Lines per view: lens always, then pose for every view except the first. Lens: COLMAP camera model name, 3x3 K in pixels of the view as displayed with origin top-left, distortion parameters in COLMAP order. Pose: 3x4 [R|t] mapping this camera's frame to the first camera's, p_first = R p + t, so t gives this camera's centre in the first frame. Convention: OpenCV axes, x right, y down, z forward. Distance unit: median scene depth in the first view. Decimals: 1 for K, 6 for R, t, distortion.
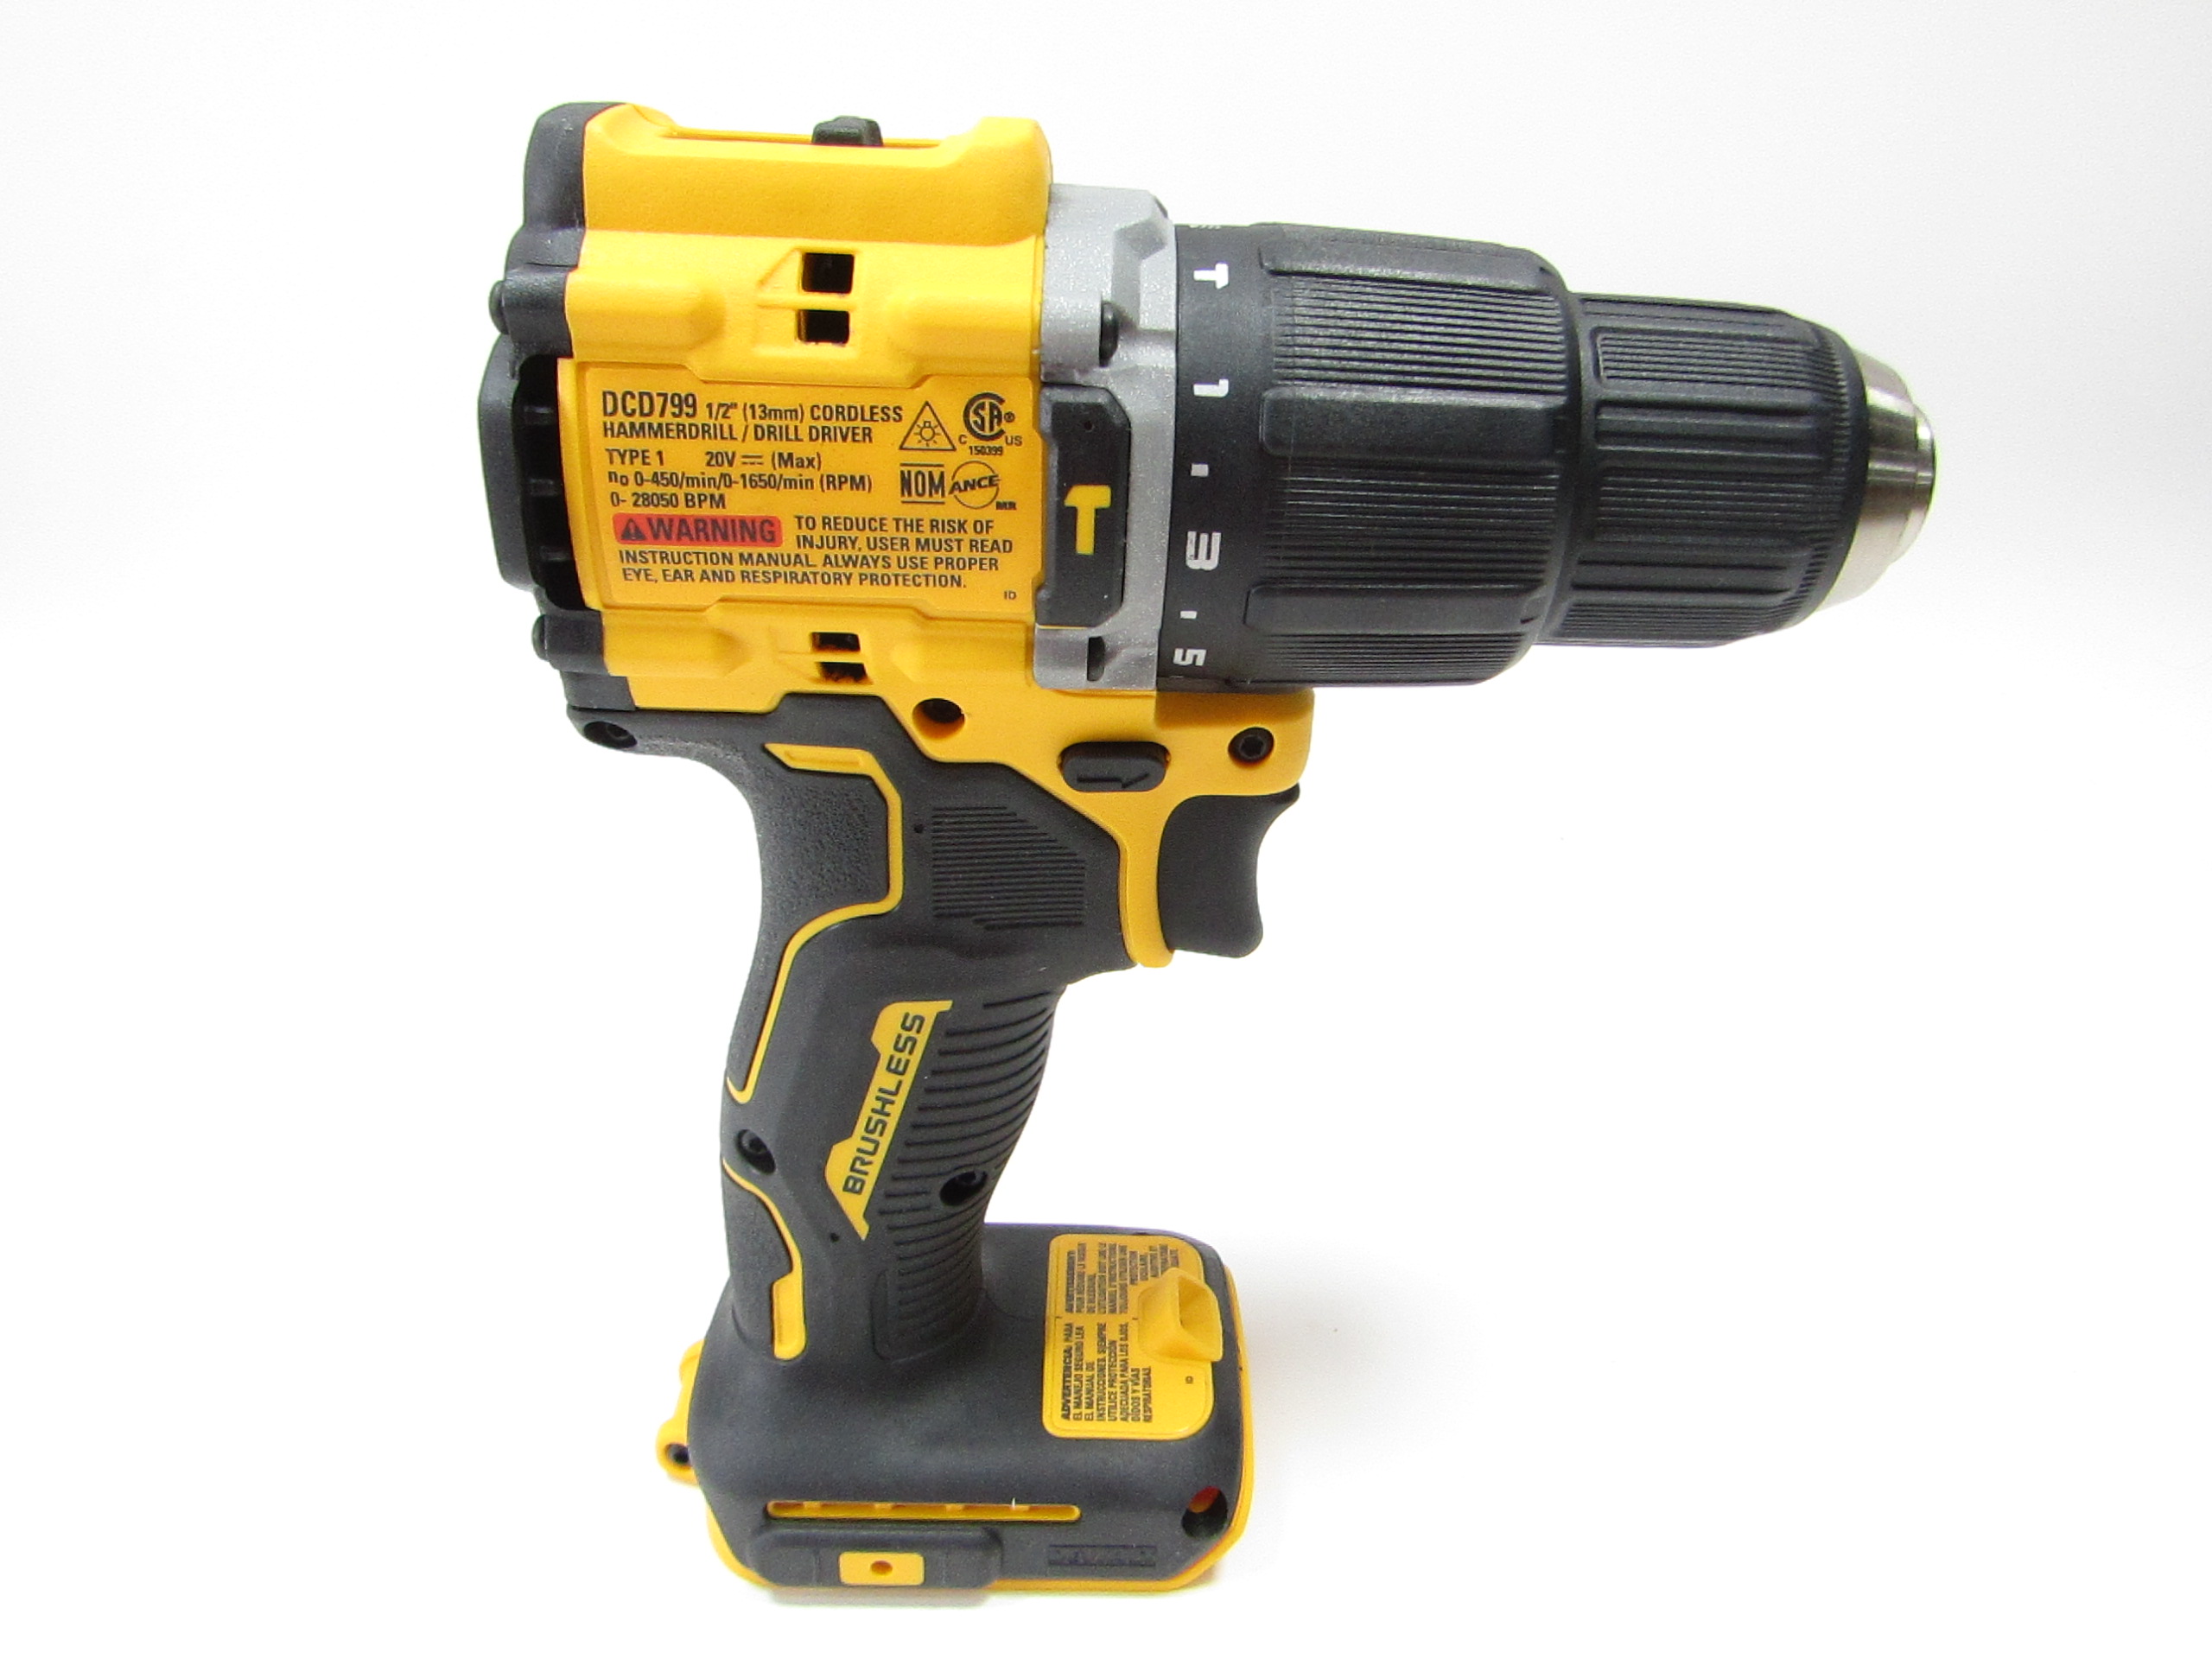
lens RADIAL K [[1557.8, 0, 1106.0], [0, 1557.8, 829.5], [0, 0, 1]] dist [-0.004809, -0.000897]
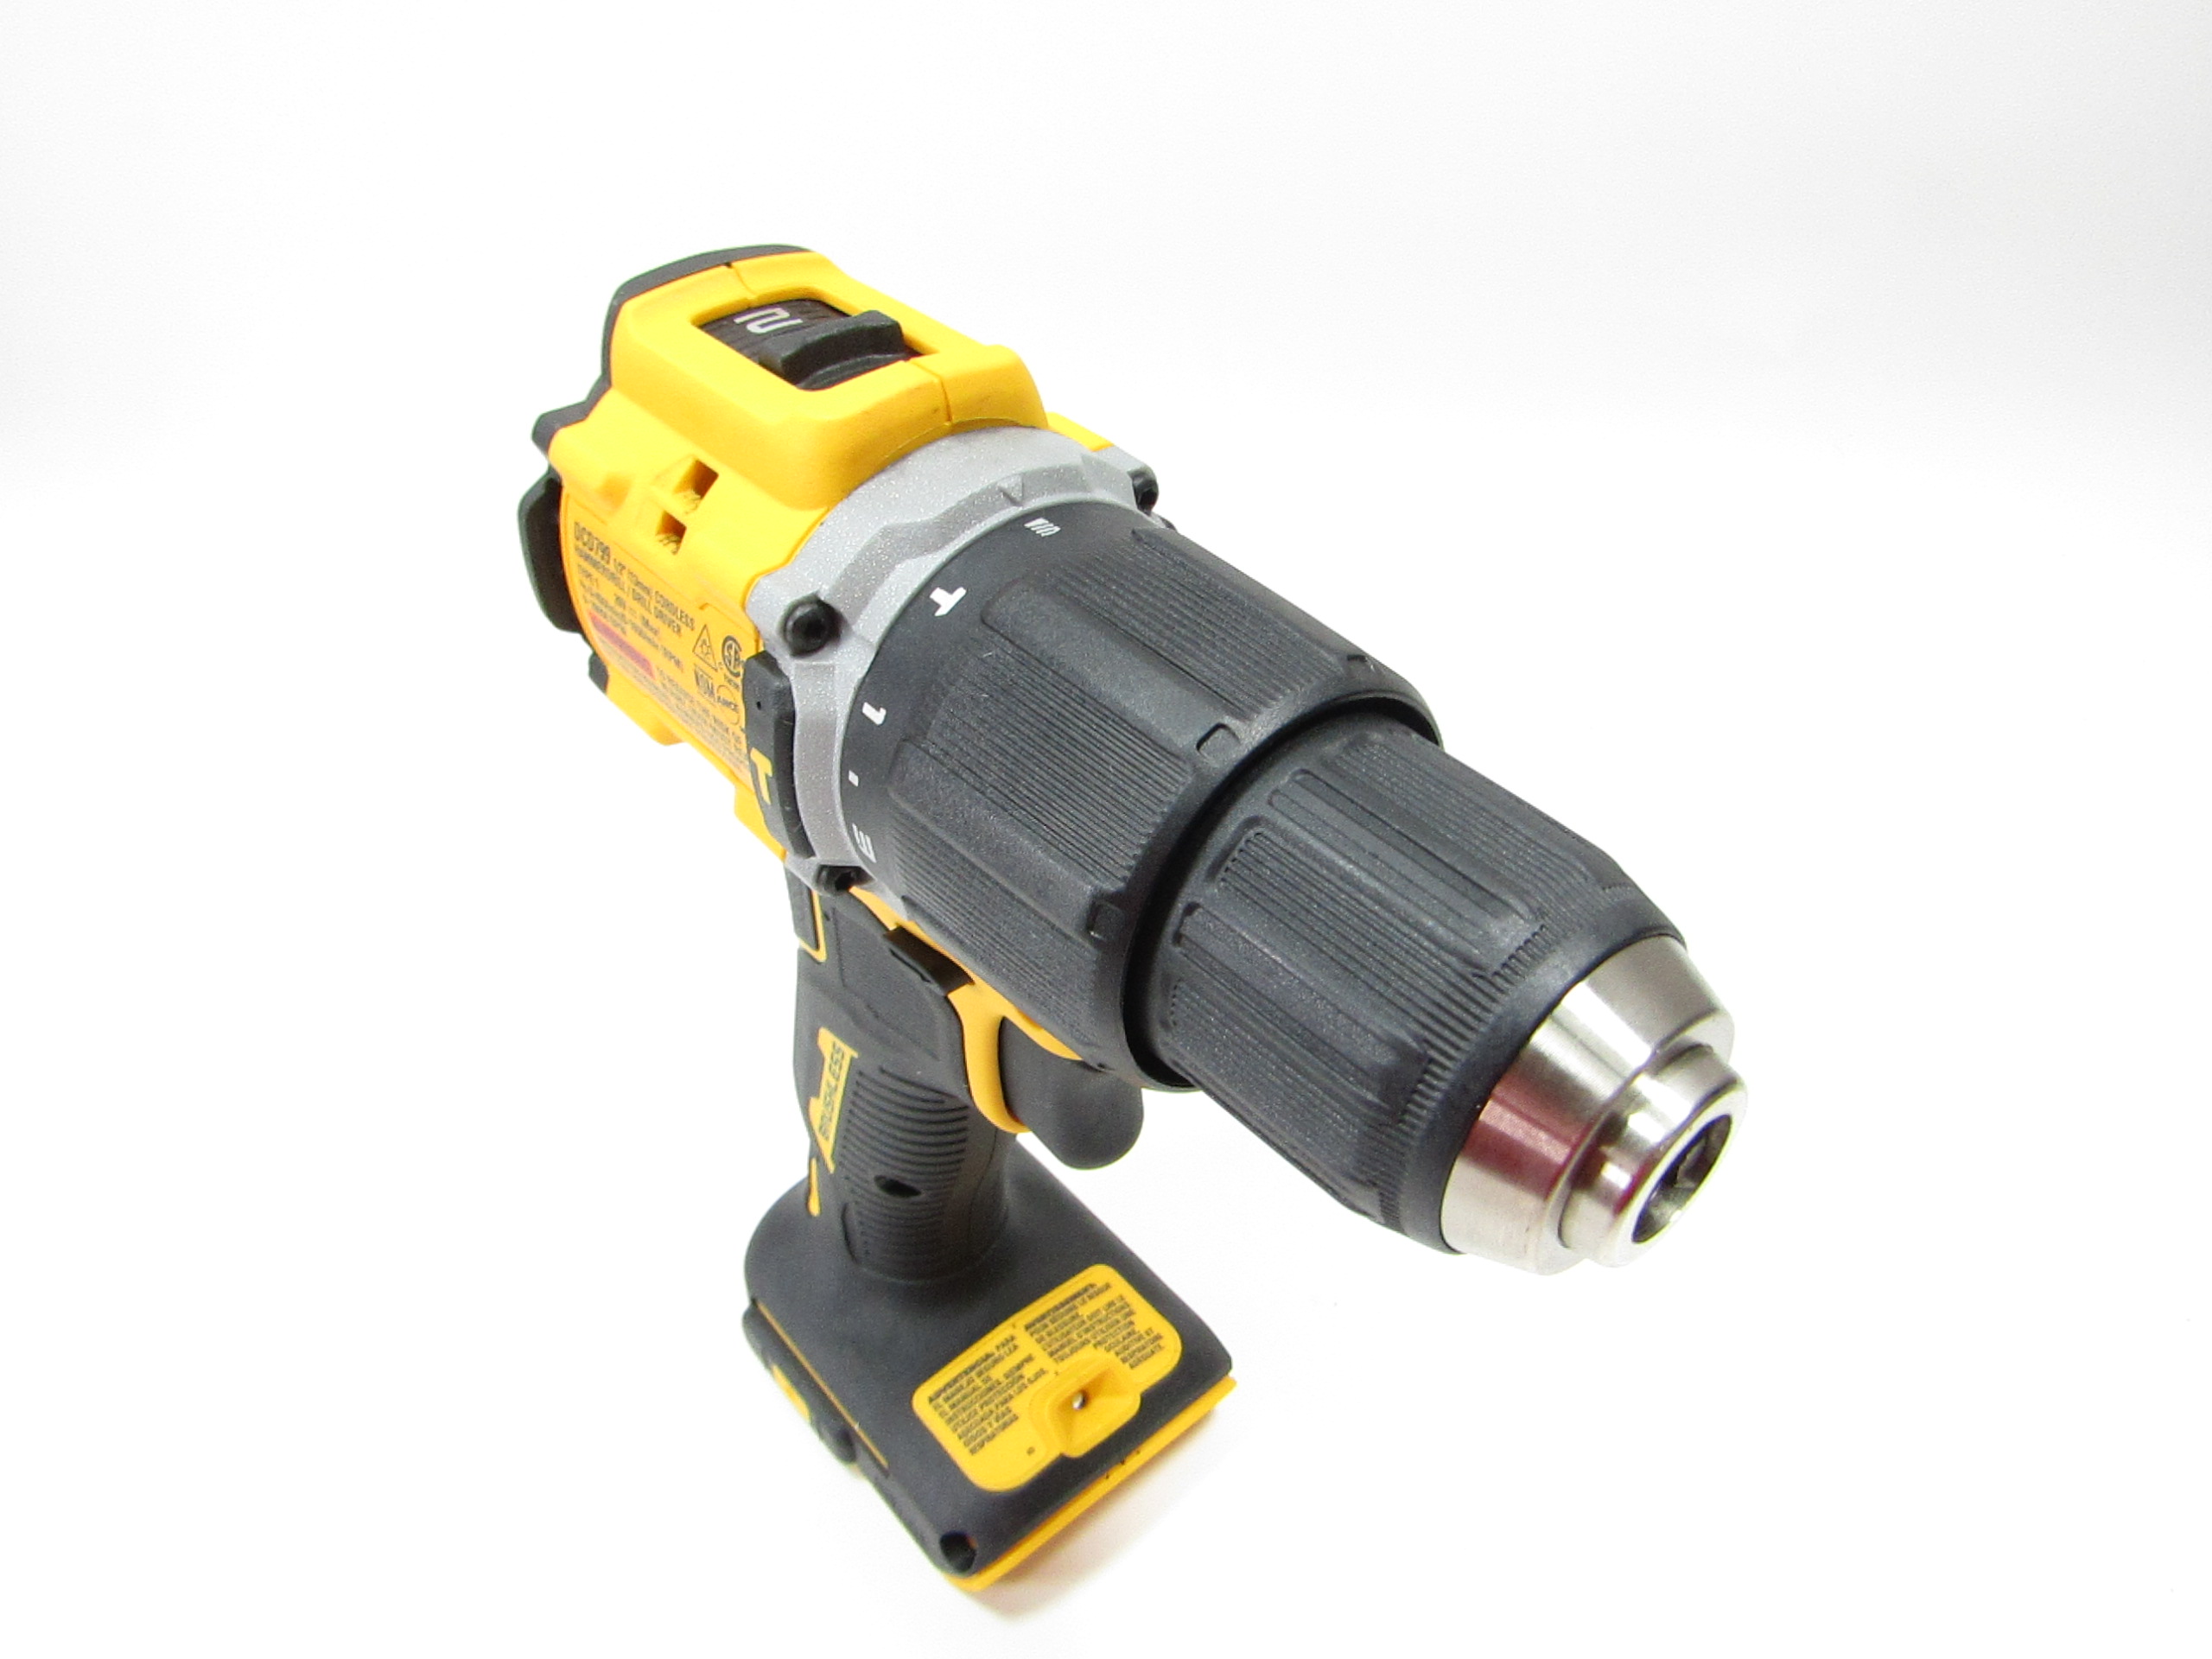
lens RADIAL K [[1557.8, 0, 1106.0], [0, 1557.8, 829.5], [0, 0, 1]] dist [-0.004809, -0.000897]
pose [[0.645312, 0.458174, -0.611269, 0.567524], [-0.322323, 0.888763, 0.325896, -0.413654], [0.692590, -0.013279, 0.721209, 0.265826]]
